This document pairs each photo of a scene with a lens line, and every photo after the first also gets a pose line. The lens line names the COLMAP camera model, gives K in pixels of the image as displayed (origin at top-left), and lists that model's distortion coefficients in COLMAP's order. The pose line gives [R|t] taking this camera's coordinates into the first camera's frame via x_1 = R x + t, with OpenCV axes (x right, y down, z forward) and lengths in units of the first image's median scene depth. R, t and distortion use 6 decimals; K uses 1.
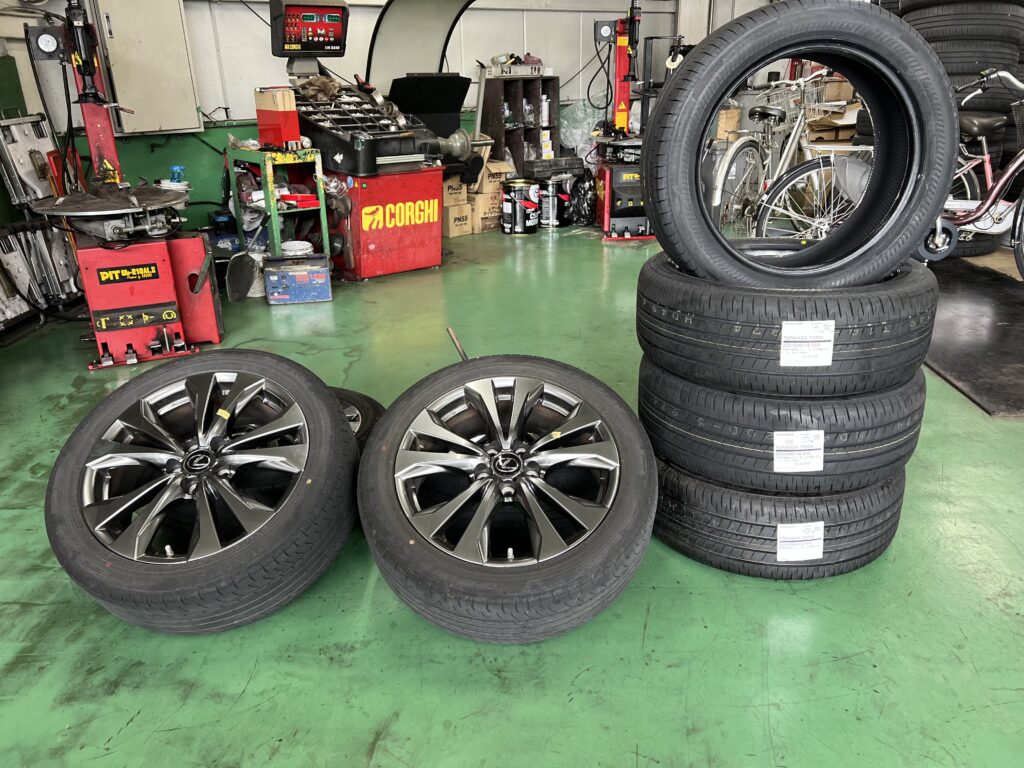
lens RADIAL K [[768.2, 0, 515.7], [0, 768.2, 381.0], [0, 0, 1]] dist [0.055125, -0.060655]
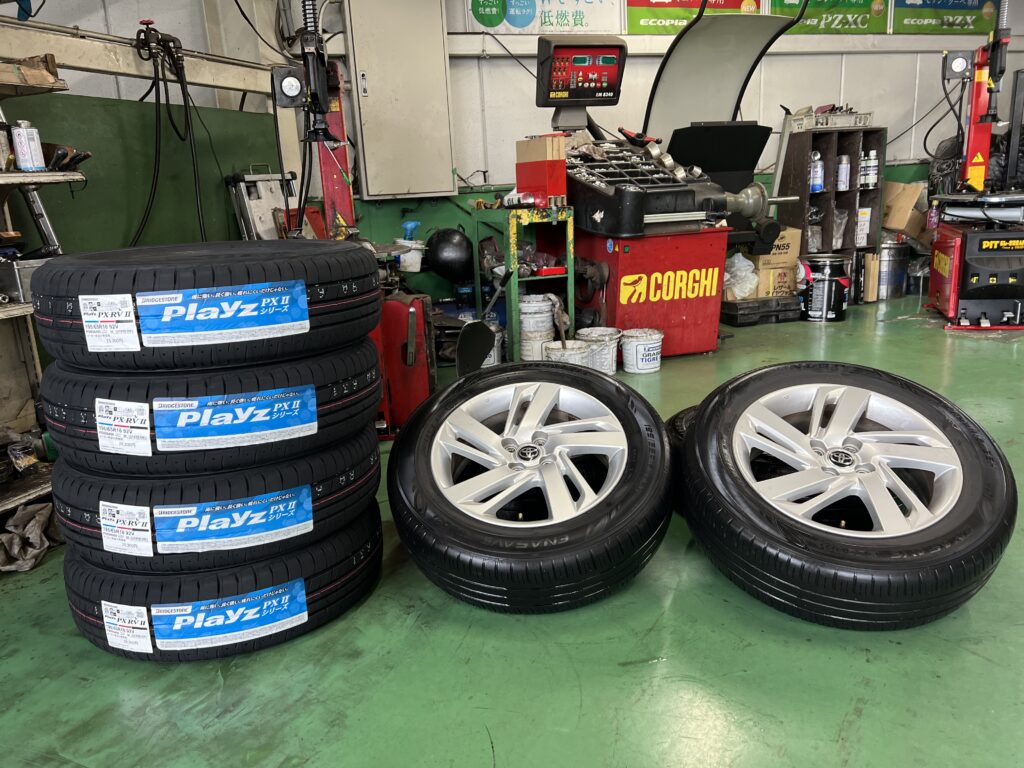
lens RADIAL K [[768.2, 0, 511.7], [0, 768.2, 390.3], [0, 0, 1]] dist [0.055125, -0.060655]
pose [[0.938772, 0.057379, -0.339729, -0.025474], [-0.096448, 0.990378, -0.099242, -0.014260], [0.330765, 0.125932, 0.935273, 0.217247]]
